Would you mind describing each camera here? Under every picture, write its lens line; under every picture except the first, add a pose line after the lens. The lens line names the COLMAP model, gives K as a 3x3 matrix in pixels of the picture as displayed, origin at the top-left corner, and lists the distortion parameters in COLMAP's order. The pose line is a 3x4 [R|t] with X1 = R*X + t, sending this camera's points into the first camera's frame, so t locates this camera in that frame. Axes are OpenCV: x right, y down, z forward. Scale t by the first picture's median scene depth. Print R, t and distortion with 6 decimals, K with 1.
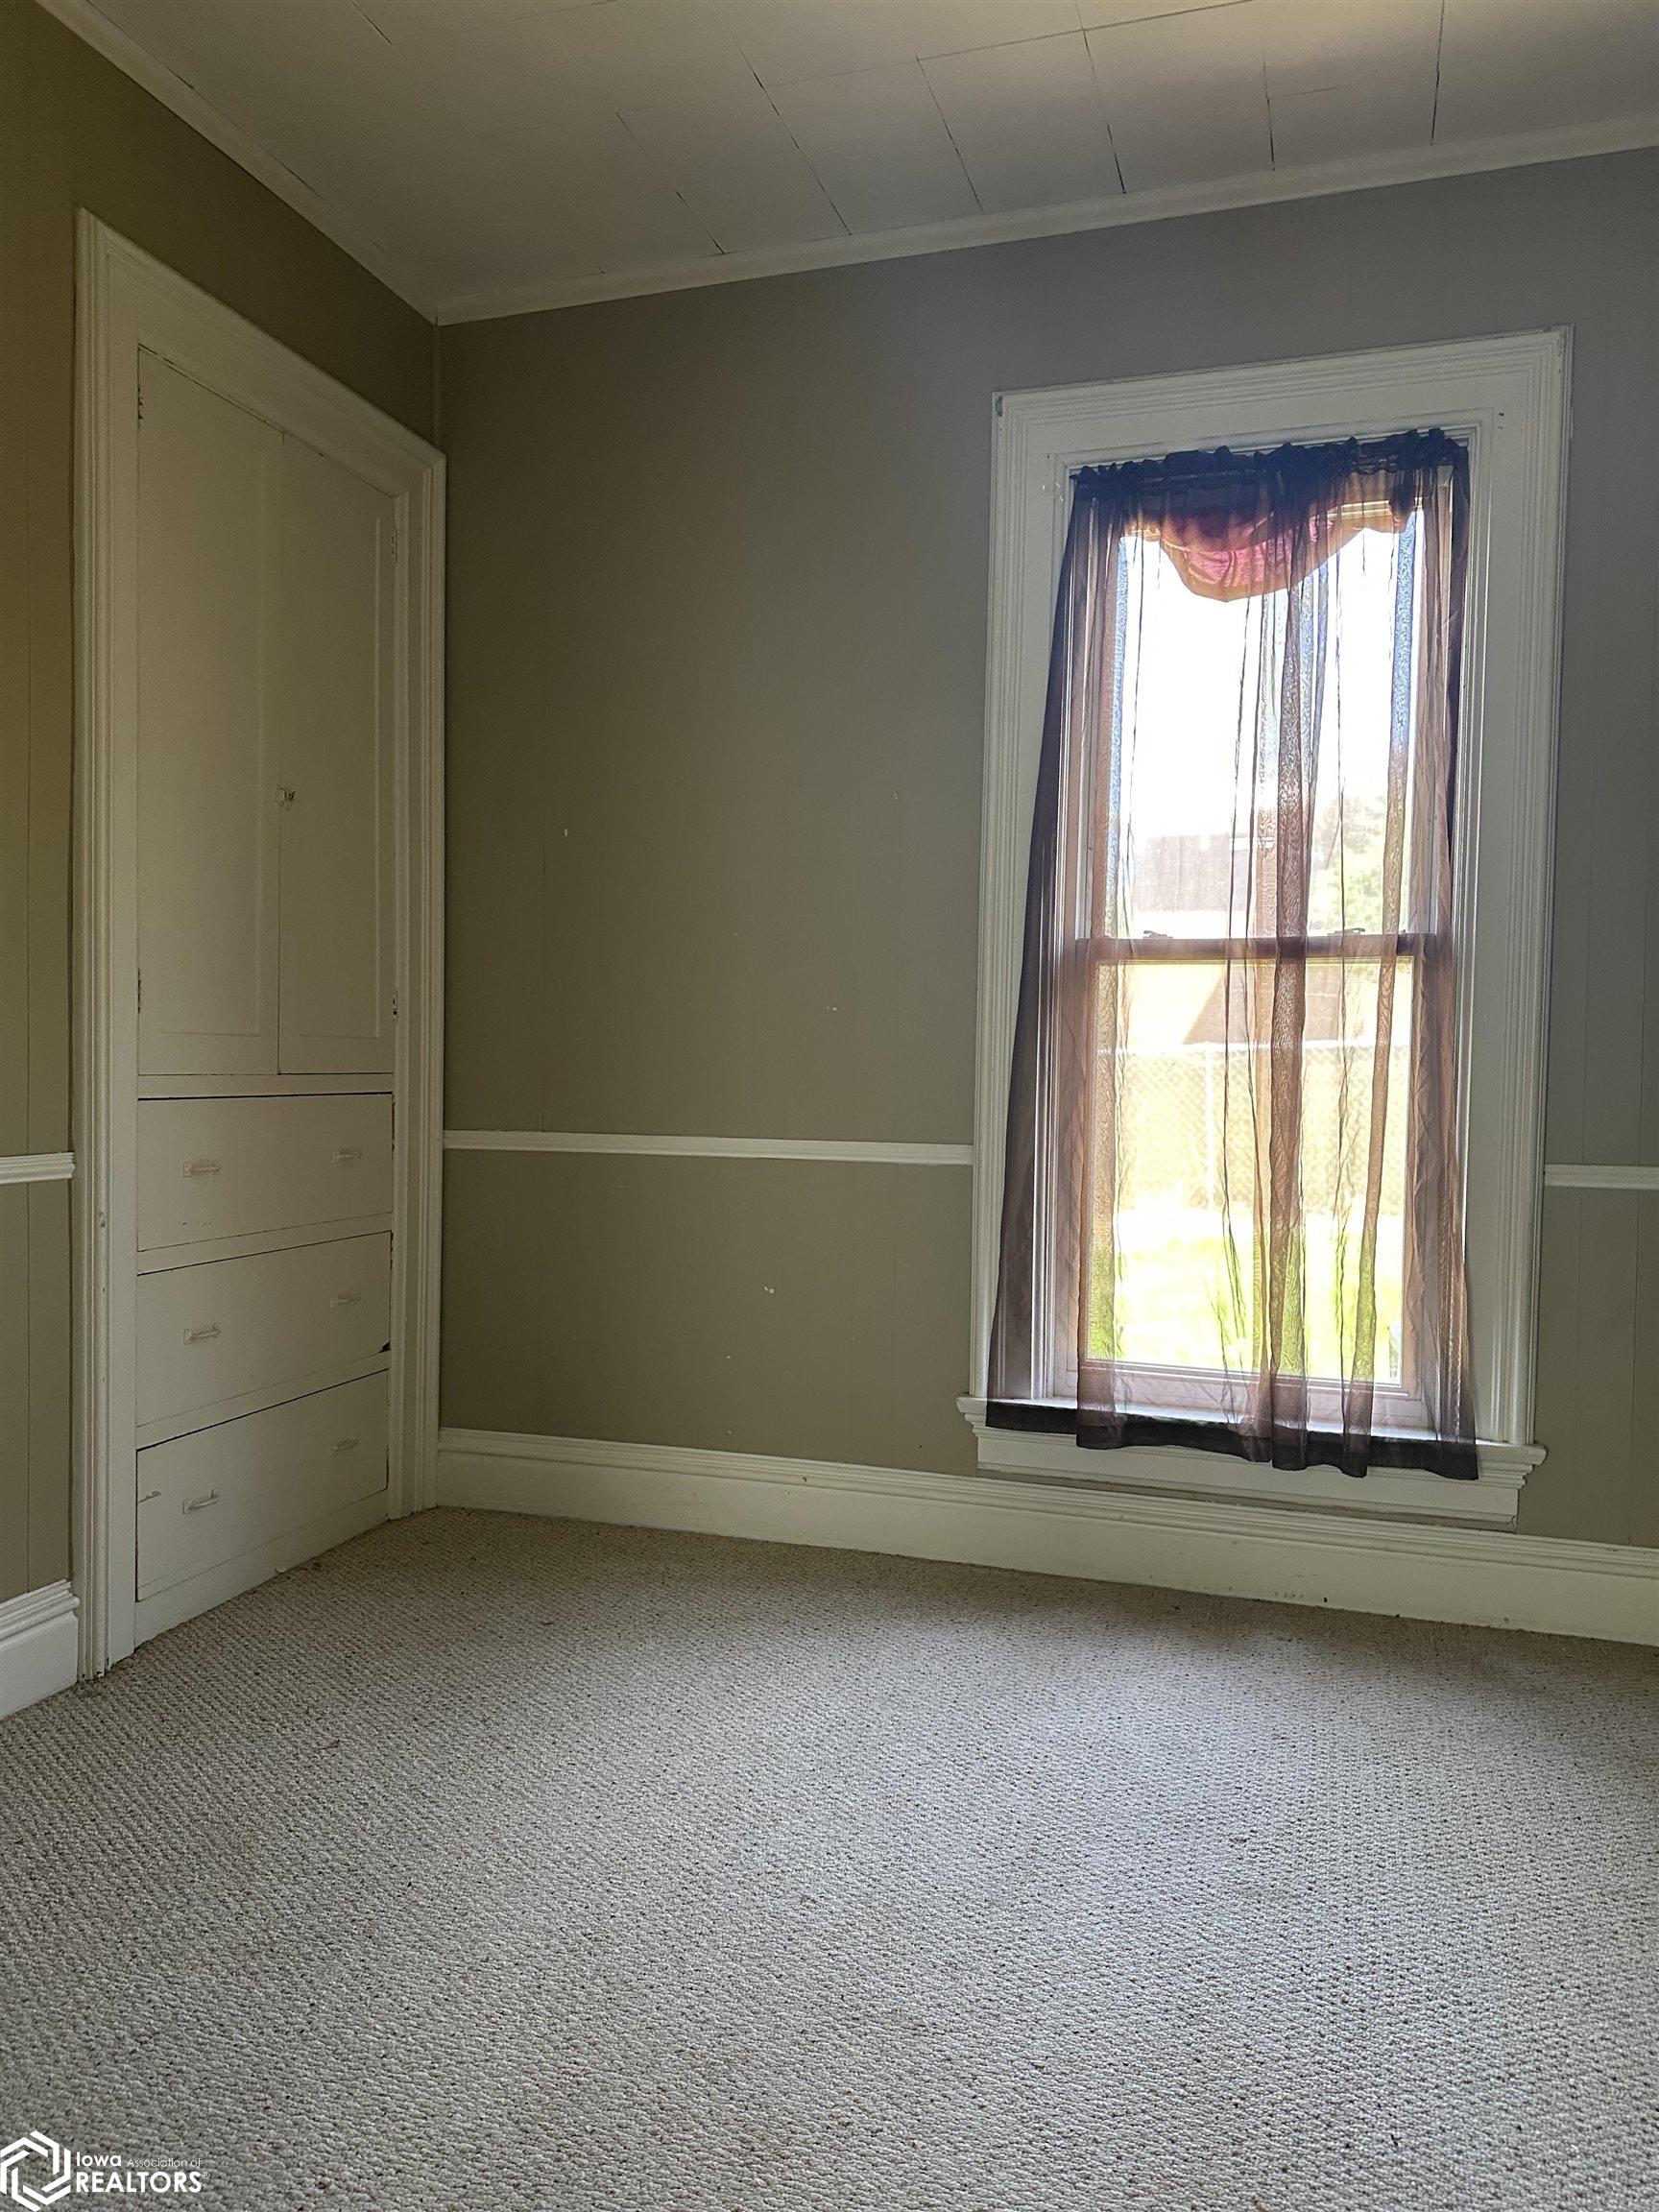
lens RADIAL K [[1580.5, 0, 844.7], [0, 1580.5, 1112.1], [0, 0, 1]] dist [0.087254, -0.098428]
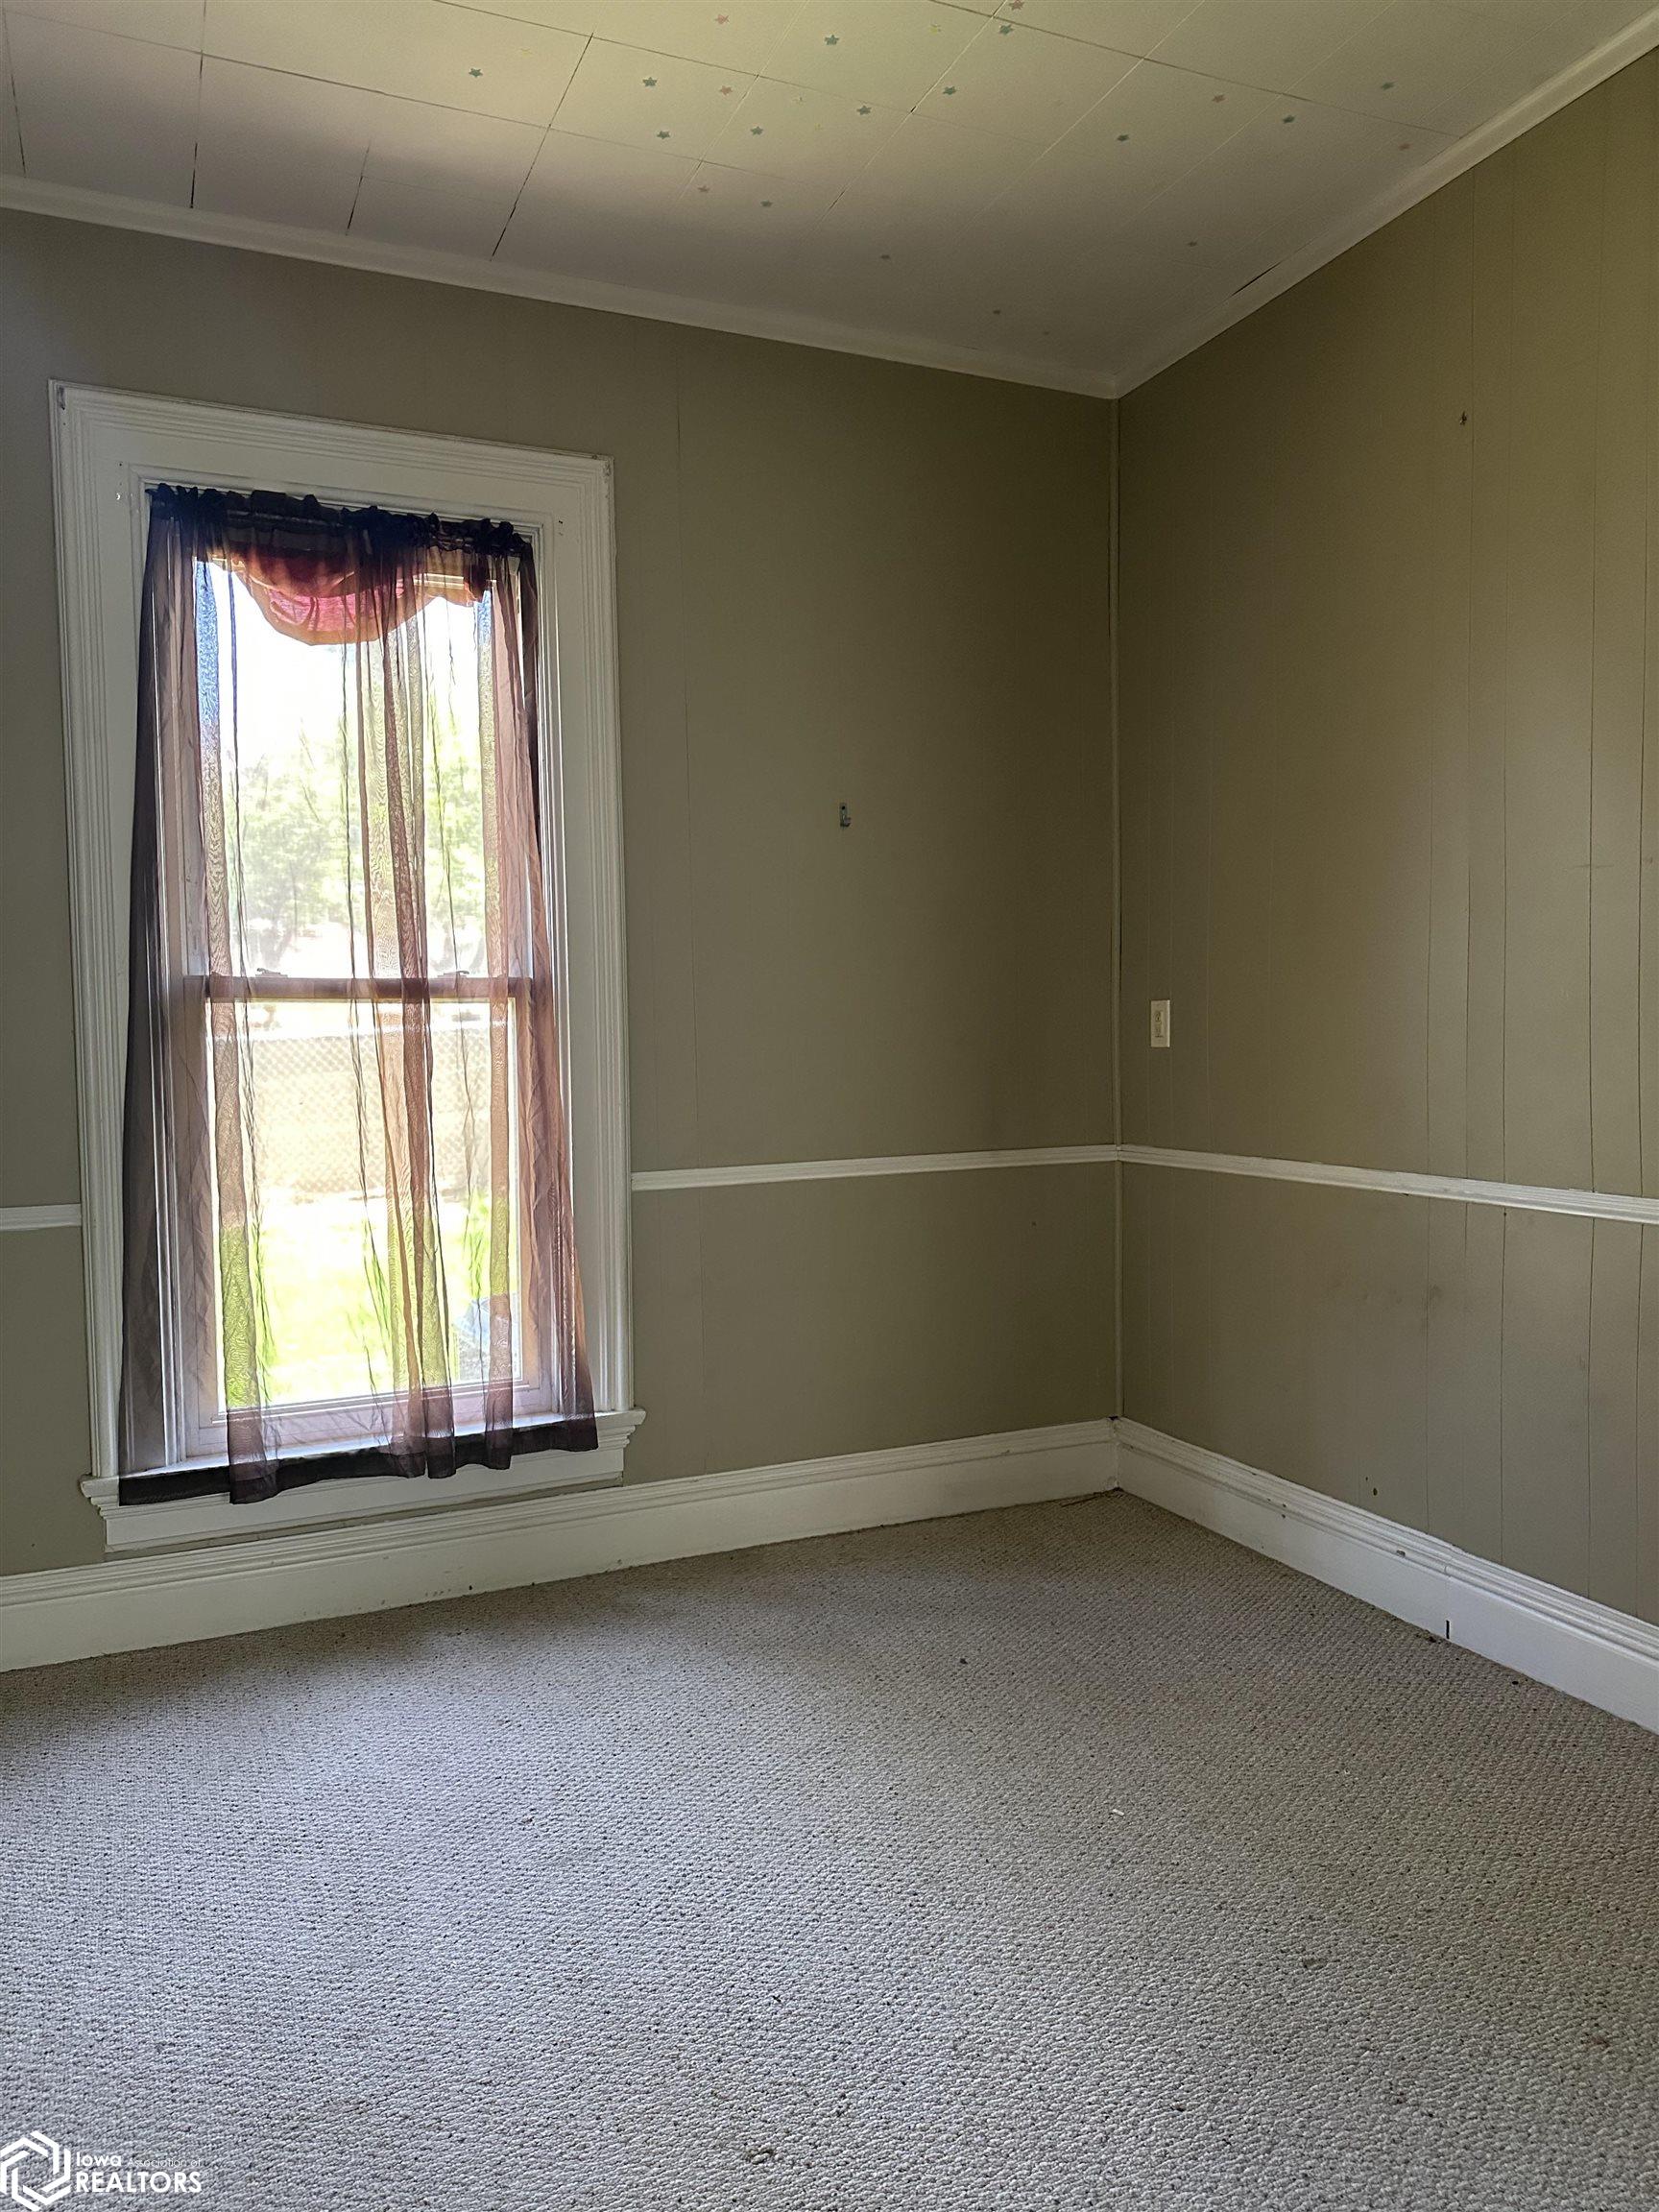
lens RADIAL K [[1580.5, 0, 820.9], [0, 1580.5, 1114.7], [0, 0, 1]] dist [0.087254, -0.098428]
pose [[0.751083, -0.067863, 0.656711, -0.216793], [0.057726, 0.997644, 0.037073, -0.042918], [-0.657680, 0.010064, 0.753230, 0.026252]]
